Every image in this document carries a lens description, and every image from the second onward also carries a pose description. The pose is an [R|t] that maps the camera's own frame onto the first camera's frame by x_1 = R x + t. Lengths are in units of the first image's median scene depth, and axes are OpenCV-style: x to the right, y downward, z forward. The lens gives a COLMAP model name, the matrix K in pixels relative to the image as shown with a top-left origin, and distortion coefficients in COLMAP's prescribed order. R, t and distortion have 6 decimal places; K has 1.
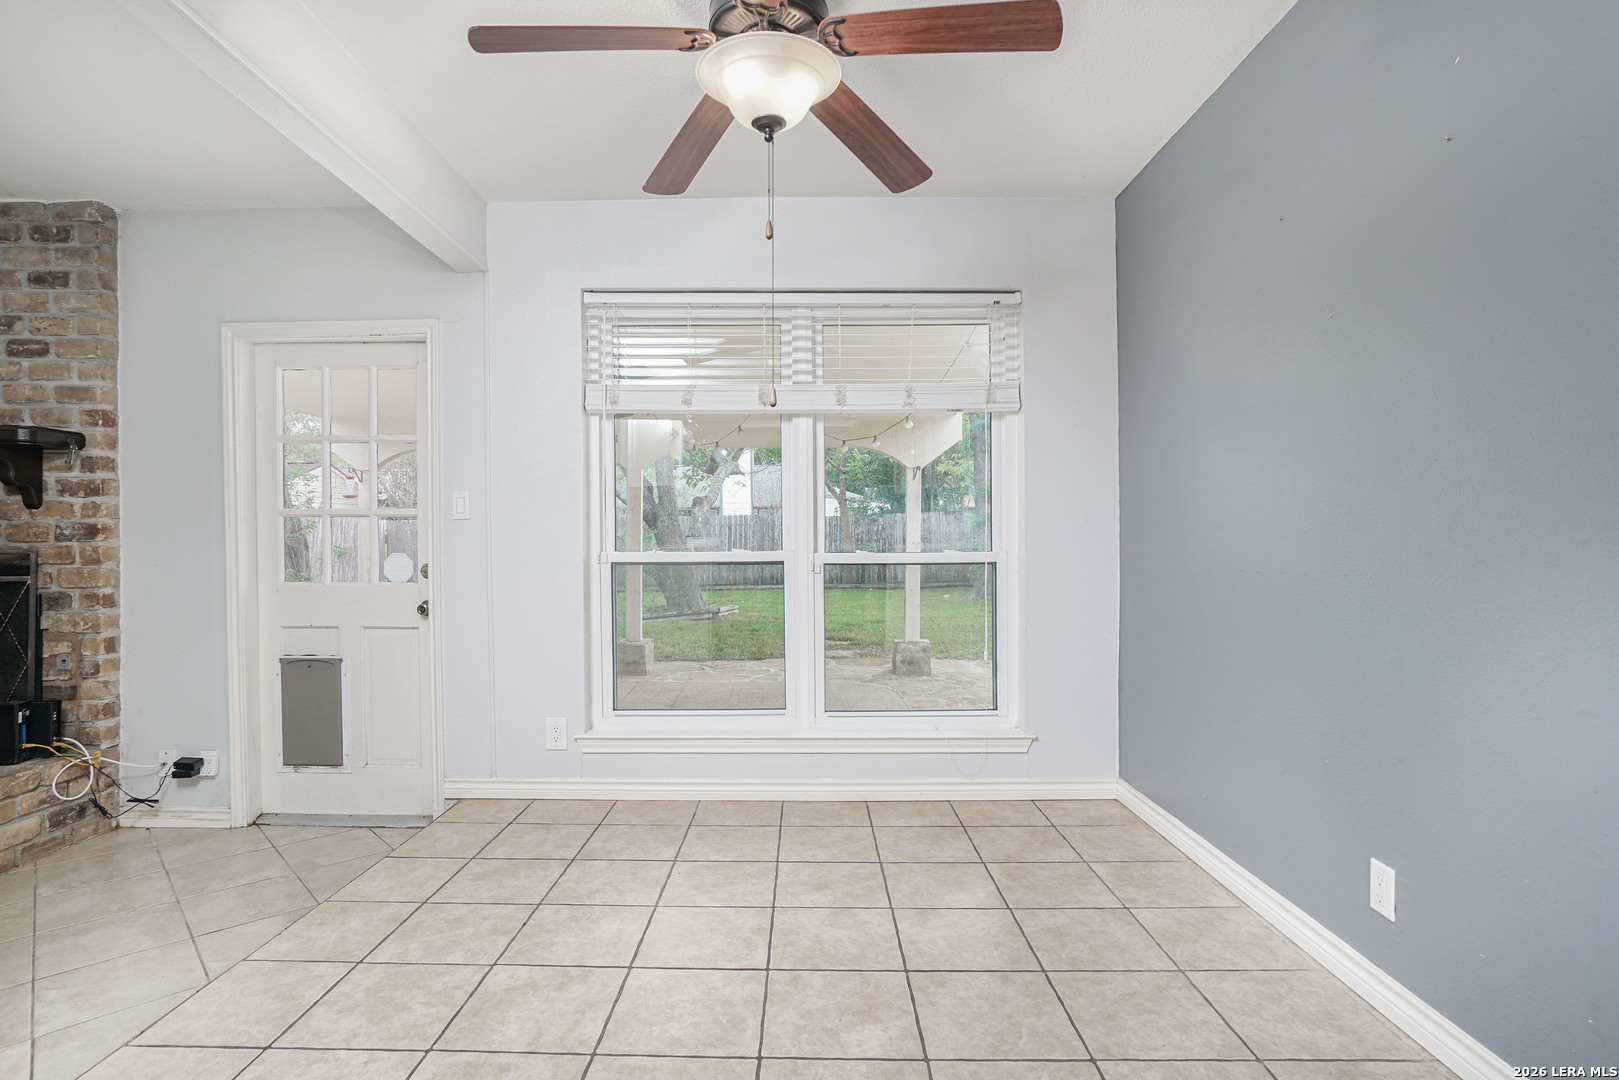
lens RADIAL K [[811.4, 0, 785.2], [0, 811.4, 539.8], [0, 0, 1]] dist [-0.054538, 0.026725]
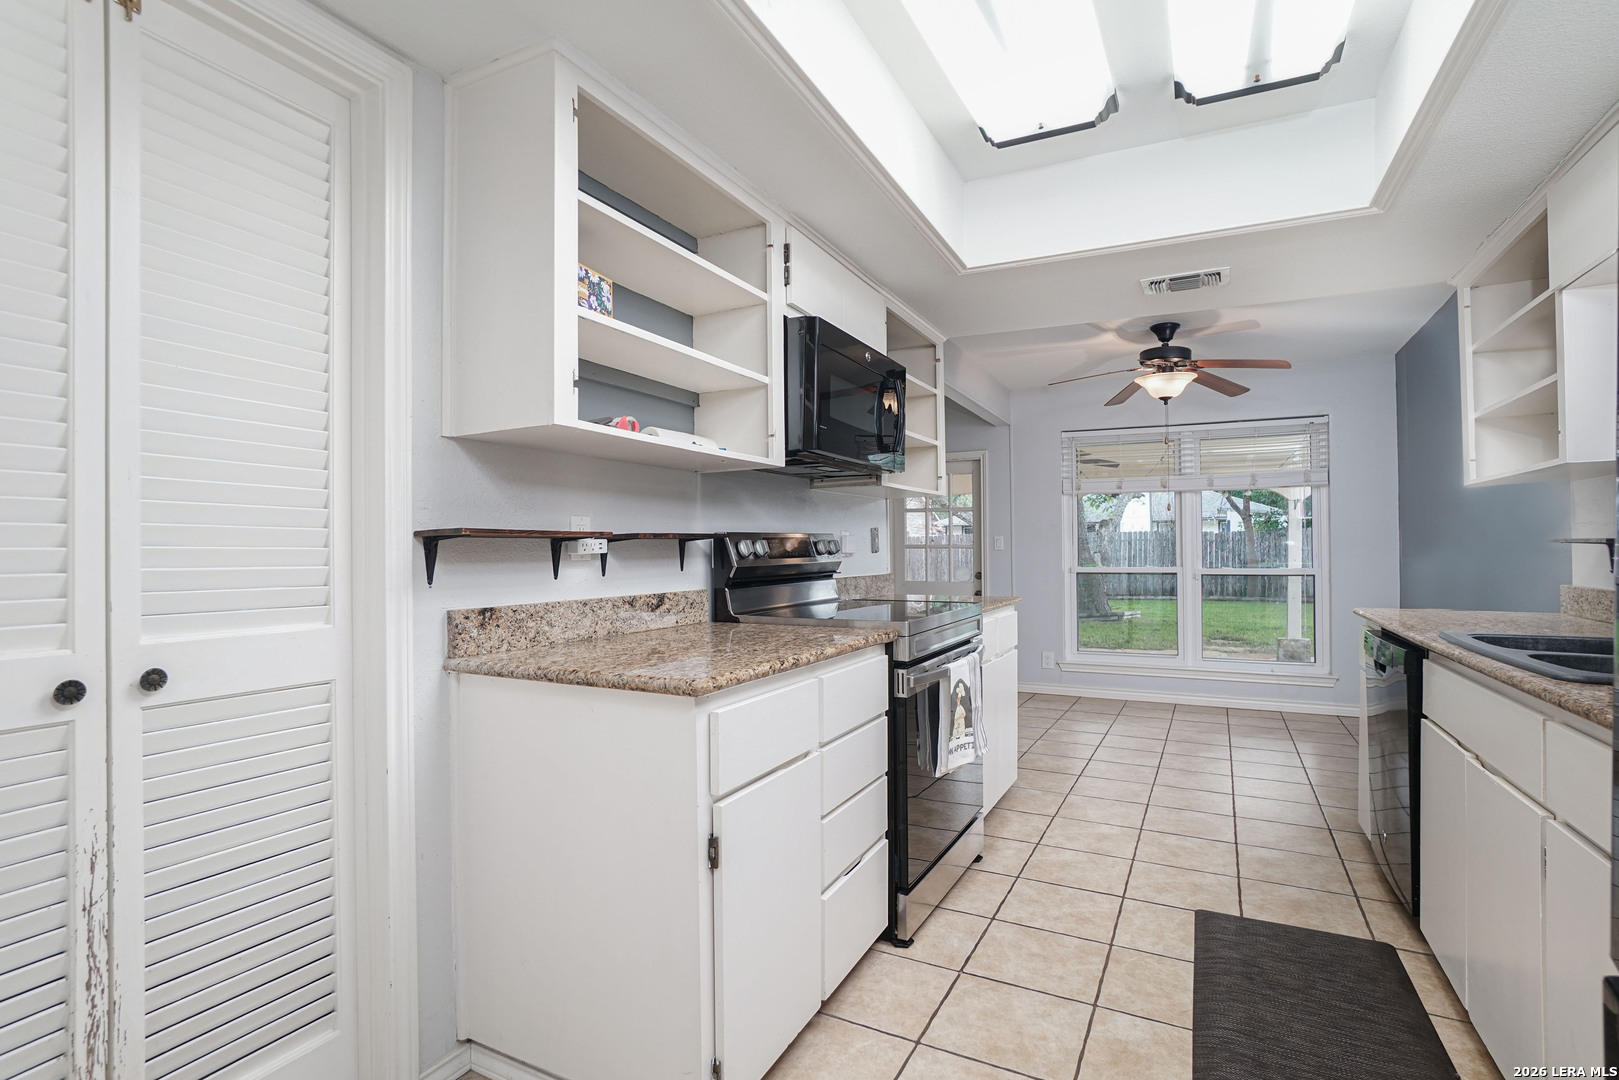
lens RADIAL K [[811.4, 0, 785.2], [0, 811.4, 539.8], [0, 0, 1]] dist [-0.054538, 0.026725]
pose [[0.893116, -0.005230, -0.449796, 0.009505], [-0.001027, 0.999906, -0.013664, -0.009356], [0.449825, 0.012666, 0.893027, -0.407196]]
